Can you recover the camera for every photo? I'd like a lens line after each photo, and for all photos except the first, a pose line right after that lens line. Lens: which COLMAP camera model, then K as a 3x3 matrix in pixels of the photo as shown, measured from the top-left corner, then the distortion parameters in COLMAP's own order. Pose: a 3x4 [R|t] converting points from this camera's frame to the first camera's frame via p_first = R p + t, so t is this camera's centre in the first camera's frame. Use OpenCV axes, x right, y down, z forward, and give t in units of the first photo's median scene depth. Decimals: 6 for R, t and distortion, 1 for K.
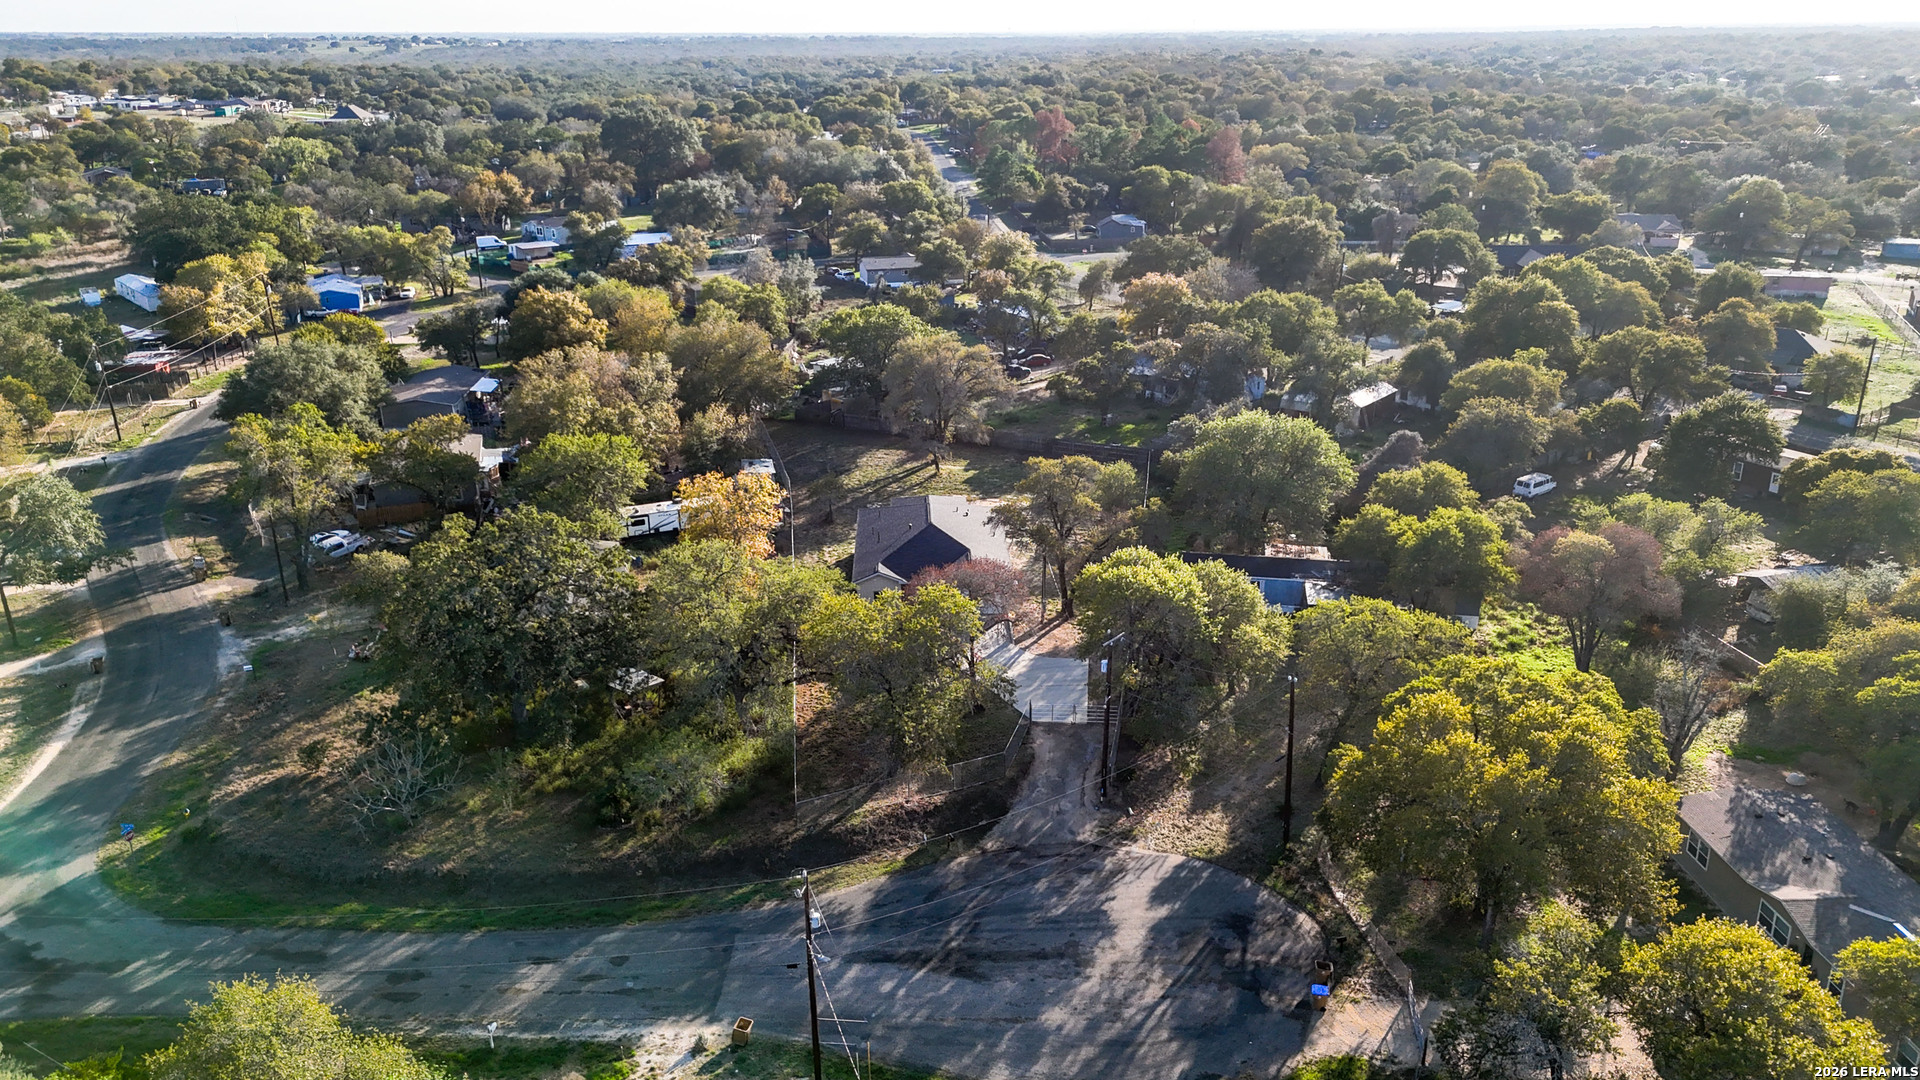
lens RADIAL K [[1412.0, 0, 965.3], [0, 1412.0, 533.5], [0, 0, 1]] dist [0.078442, -0.079112]
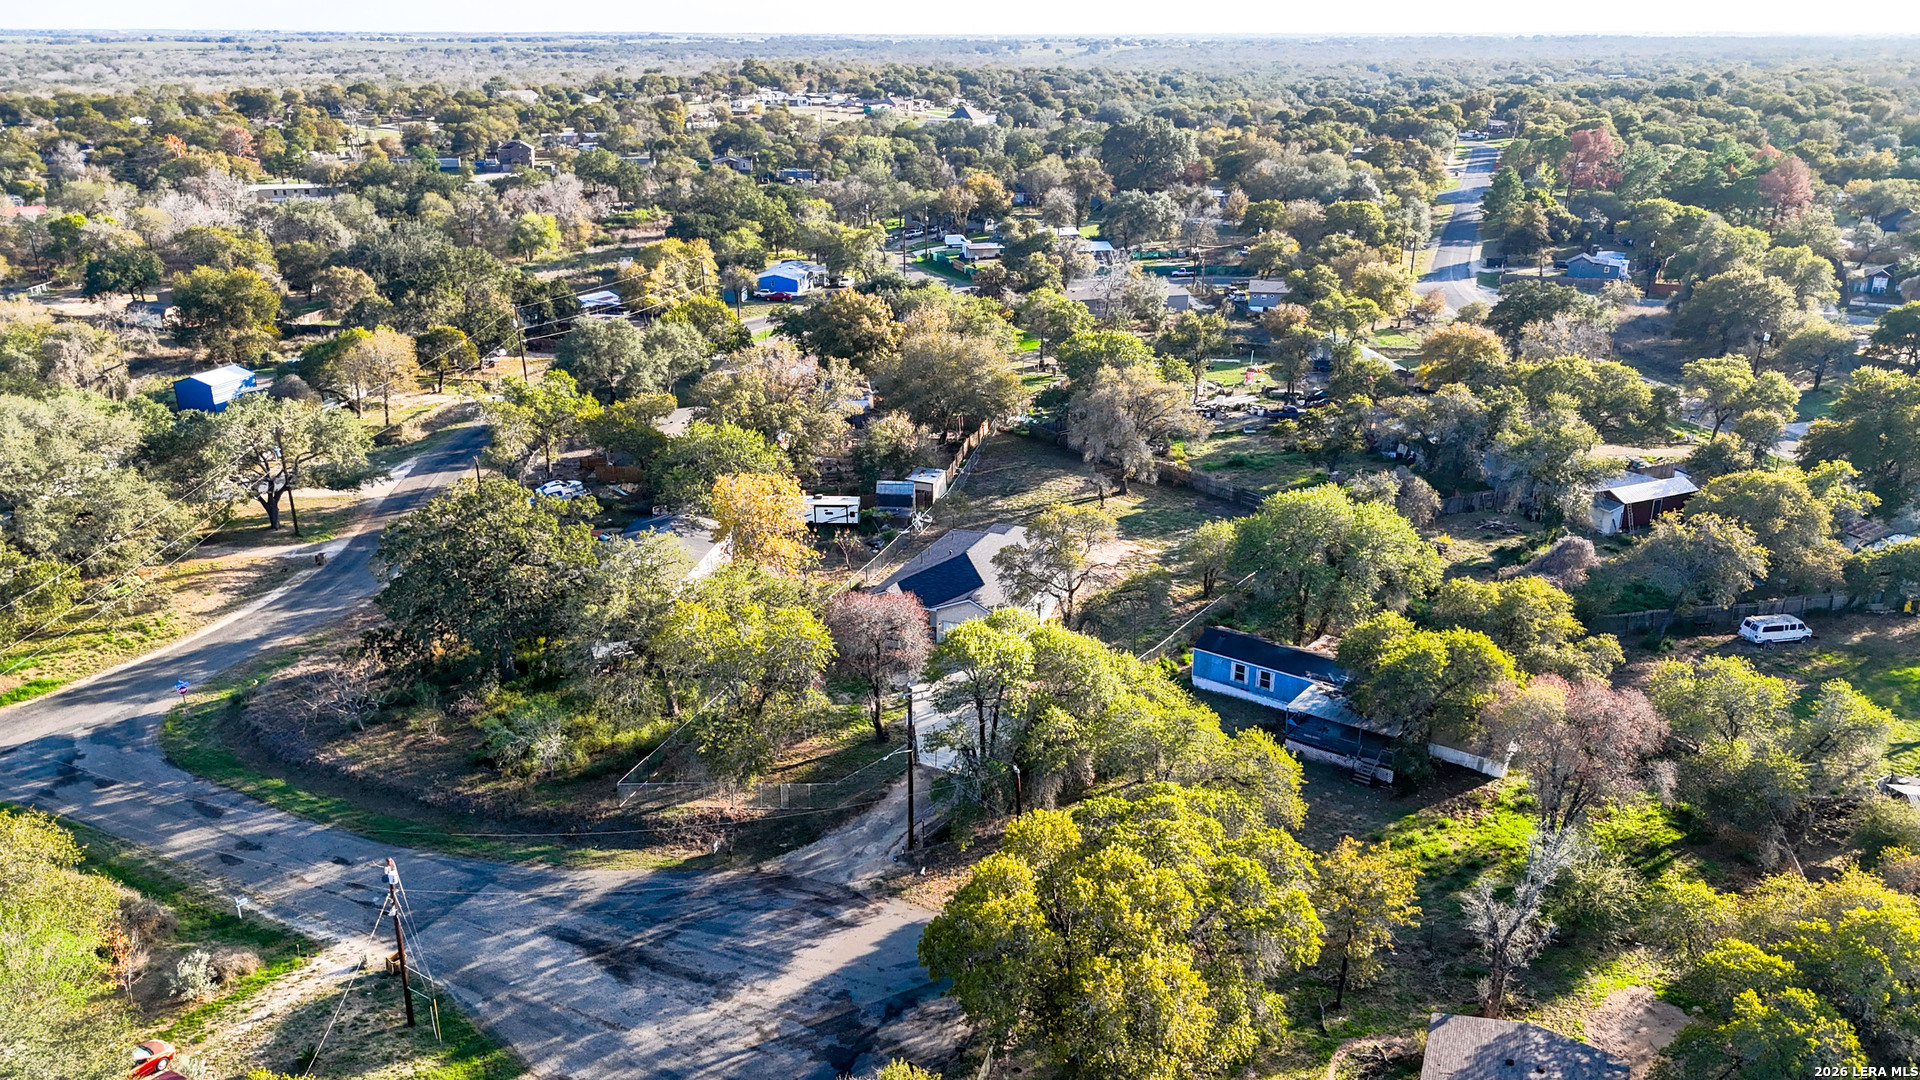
lens RADIAL K [[1412.0, 0, 965.3], [0, 1412.0, 533.5], [0, 0, 1]] dist [0.078442, -0.079112]
pose [[0.895854, 0.152868, -0.417225, 0.310973], [-0.152747, 0.987684, 0.033906, -0.043774], [0.417269, 0.033355, 0.908171, 0.066982]]
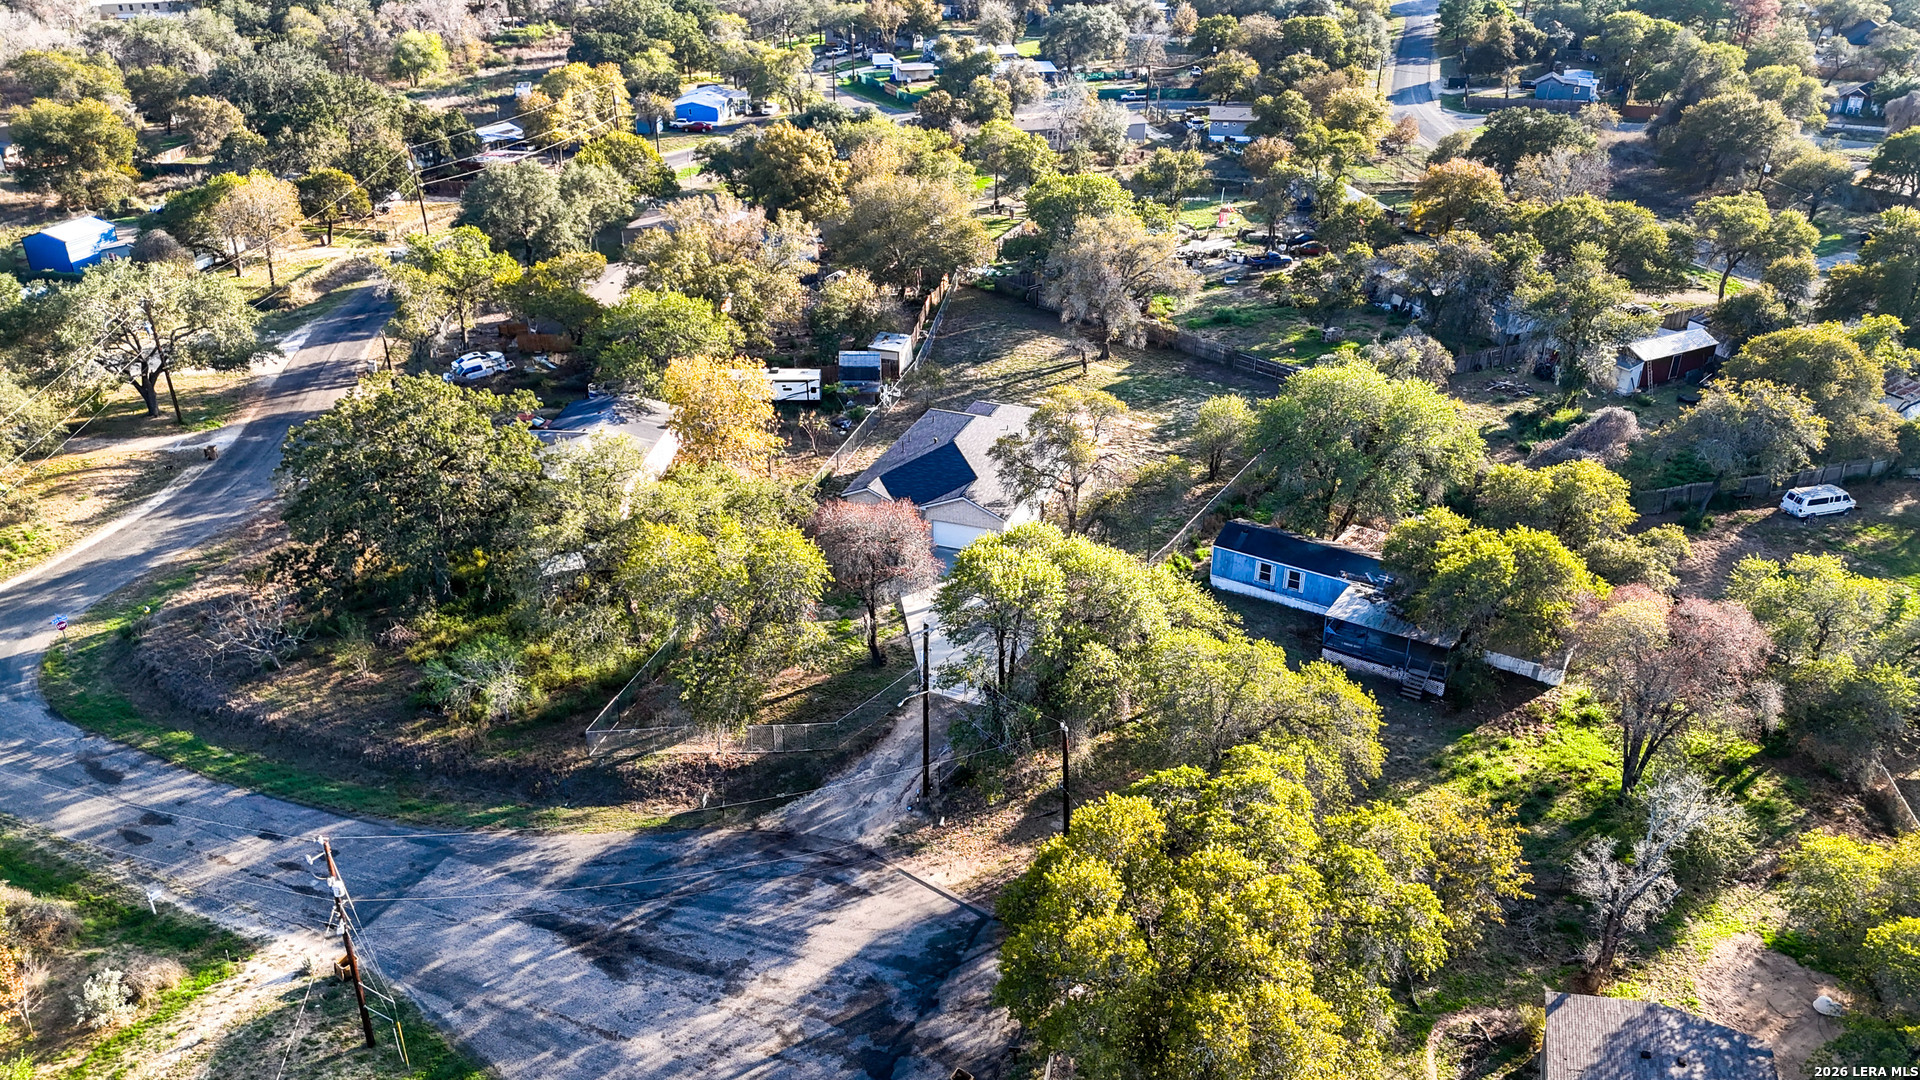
lens RADIAL K [[1412.0, 0, 965.3], [0, 1412.0, 533.5], [0, 0, 1]] dist [0.078442, -0.079112]
pose [[0.922877, 0.179257, -0.340829, 0.238290], [-0.136346, 0.979823, 0.146142, -0.065103], [0.360149, -0.088401, 0.928697, 0.124984]]
